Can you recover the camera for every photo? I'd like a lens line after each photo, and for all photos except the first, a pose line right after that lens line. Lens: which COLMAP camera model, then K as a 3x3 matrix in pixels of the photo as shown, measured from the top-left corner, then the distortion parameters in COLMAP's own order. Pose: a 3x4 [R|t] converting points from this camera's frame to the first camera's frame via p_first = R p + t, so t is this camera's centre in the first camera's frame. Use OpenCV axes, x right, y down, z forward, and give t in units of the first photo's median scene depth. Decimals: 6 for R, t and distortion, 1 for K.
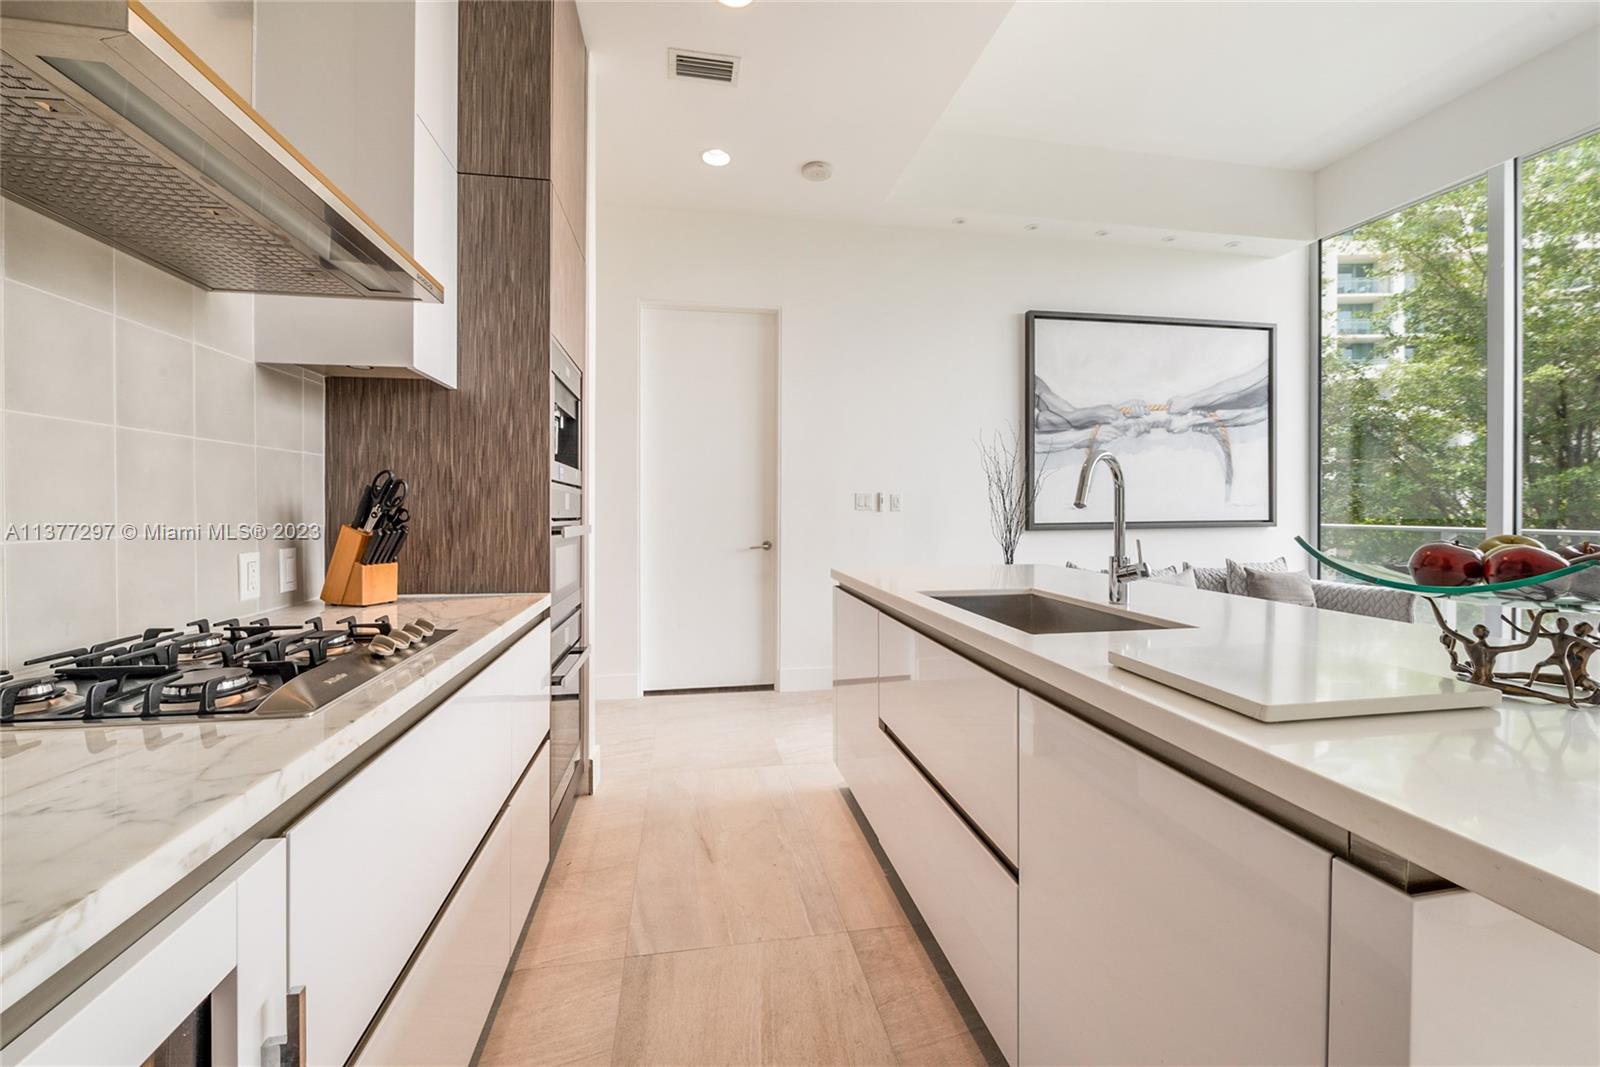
lens RADIAL K [[645.1, 0, 812.0], [0, 645.1, 512.0], [0, 0, 1]] dist [-0.016473, 0.000641]
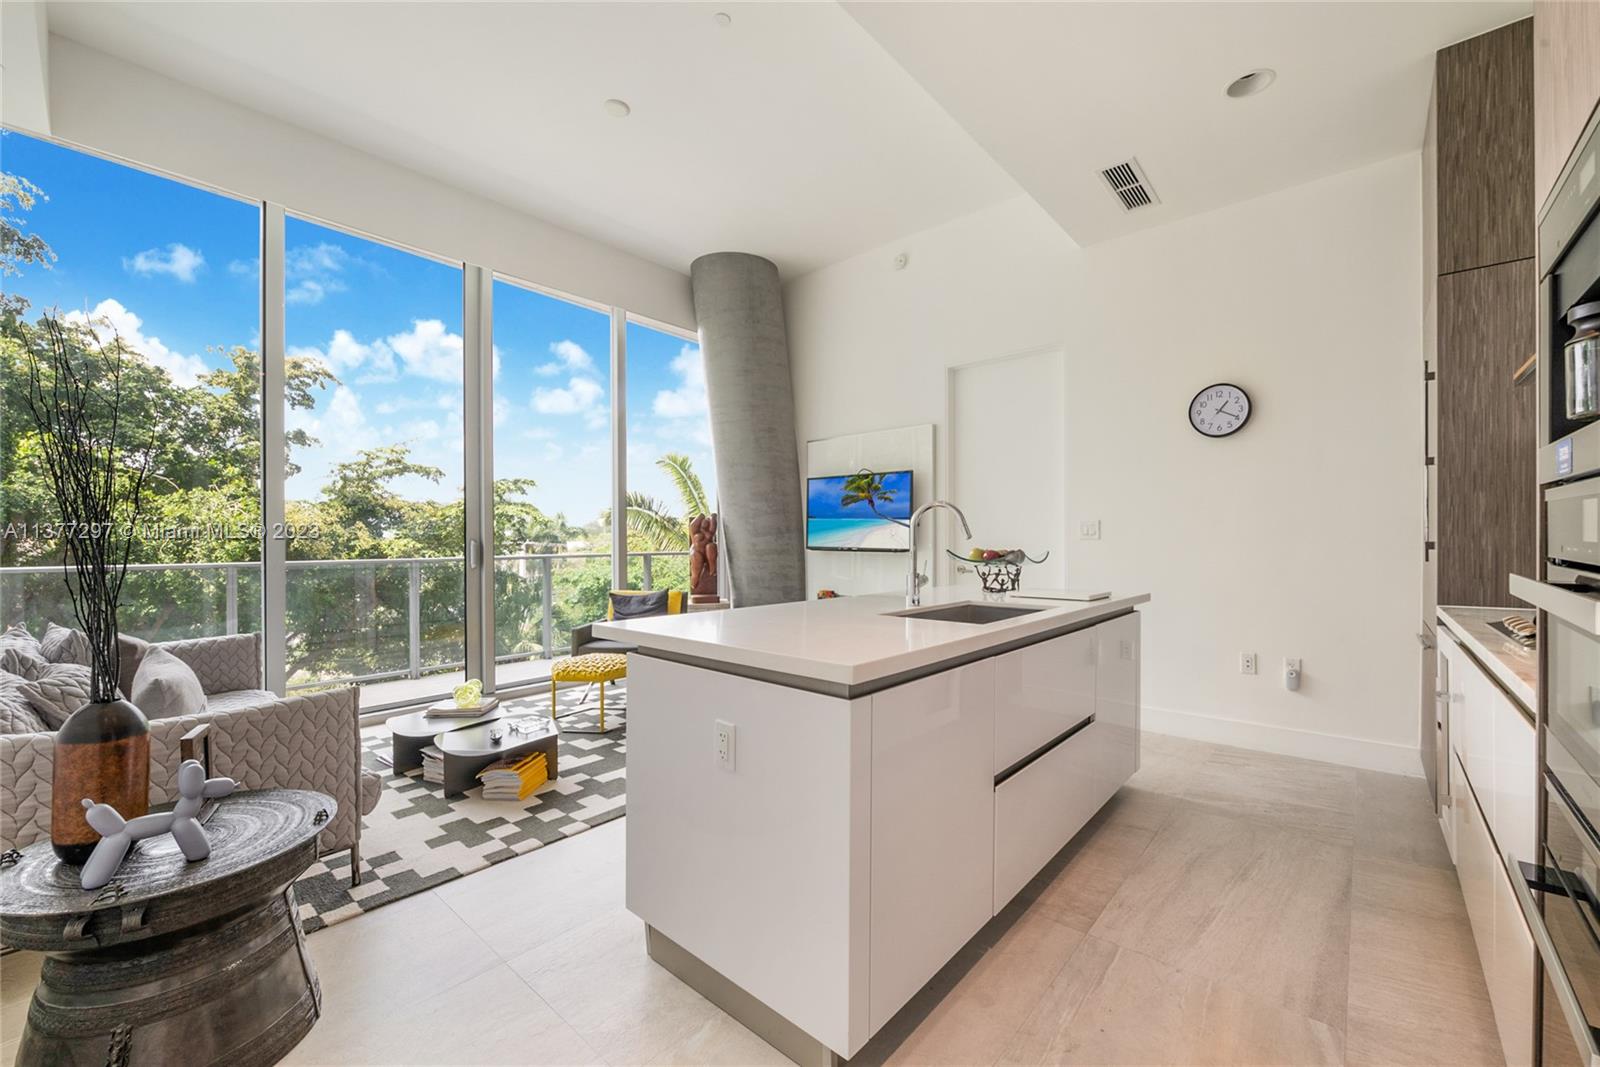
lens RADIAL K [[645.1, 0, 803.0], [0, 645.1, 542.9], [0, 0, 1]] dist [-0.016473, 0.000641]
pose [[-0.610729, -0.002104, 0.791837, -0.361131], [0.008552, 0.999921, 0.009252, -0.008103], [-0.791794, 0.012422, -0.610662, 1.462106]]
